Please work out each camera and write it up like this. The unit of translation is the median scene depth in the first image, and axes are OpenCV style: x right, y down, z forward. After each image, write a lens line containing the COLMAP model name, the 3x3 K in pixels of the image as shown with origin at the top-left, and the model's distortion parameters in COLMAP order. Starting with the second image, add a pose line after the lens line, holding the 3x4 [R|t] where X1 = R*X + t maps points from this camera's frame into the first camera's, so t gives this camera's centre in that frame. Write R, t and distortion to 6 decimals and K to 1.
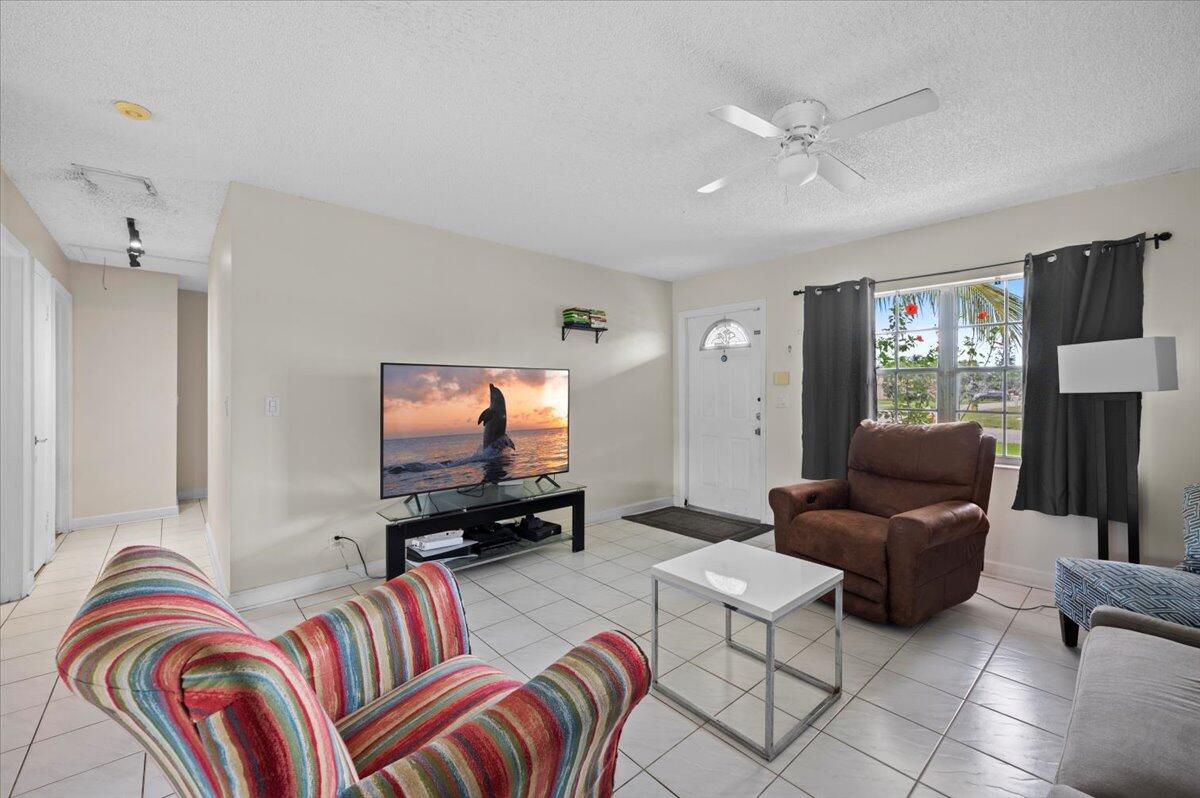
lens RADIAL K [[486.6, 0, 596.7], [0, 486.6, 395.8], [0, 0, 1]] dist [0.000676, -0.000098]
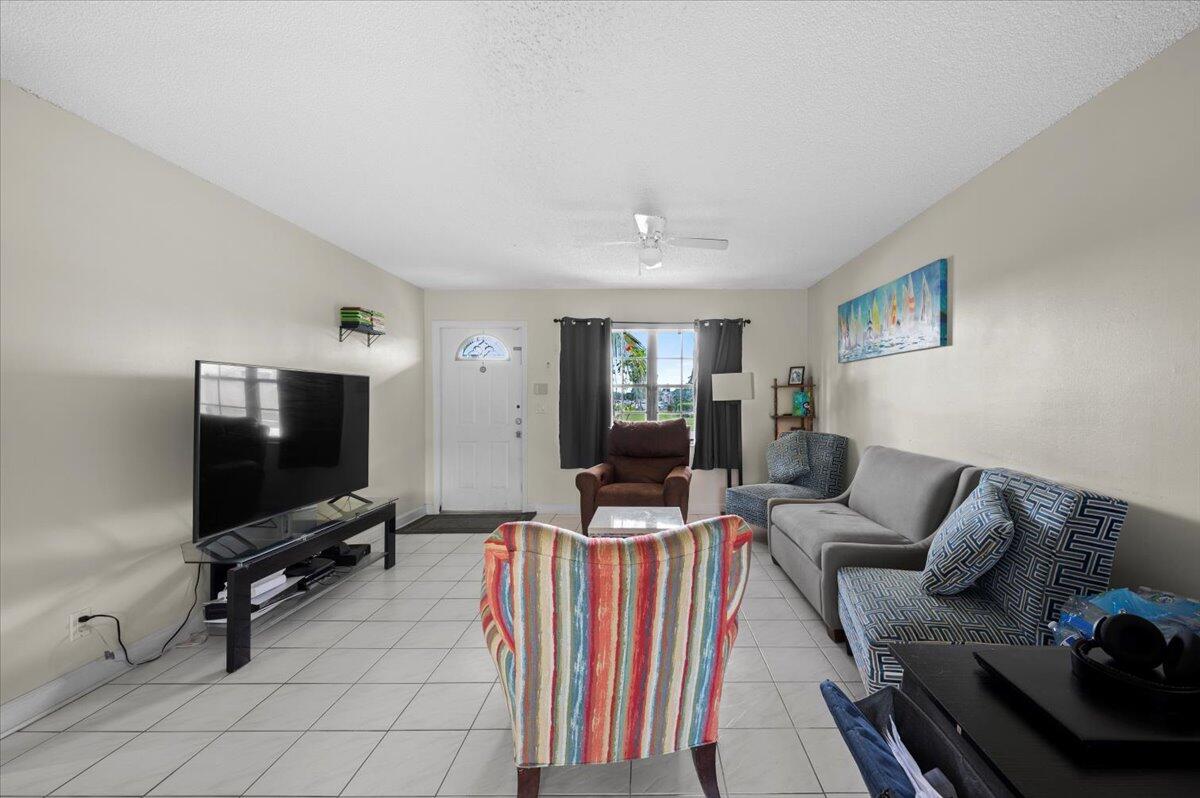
lens RADIAL K [[503.8, 0, 648.0], [0, 503.8, 398.6], [0, 0, 1]] dist [-0.001519, -0.000423]
pose [[0.656626, 0.003023, 0.754211, -0.448468], [0.006777, 0.999928, -0.009909, 0.002988], [-0.754186, 0.011618, 0.656558, -0.025548]]
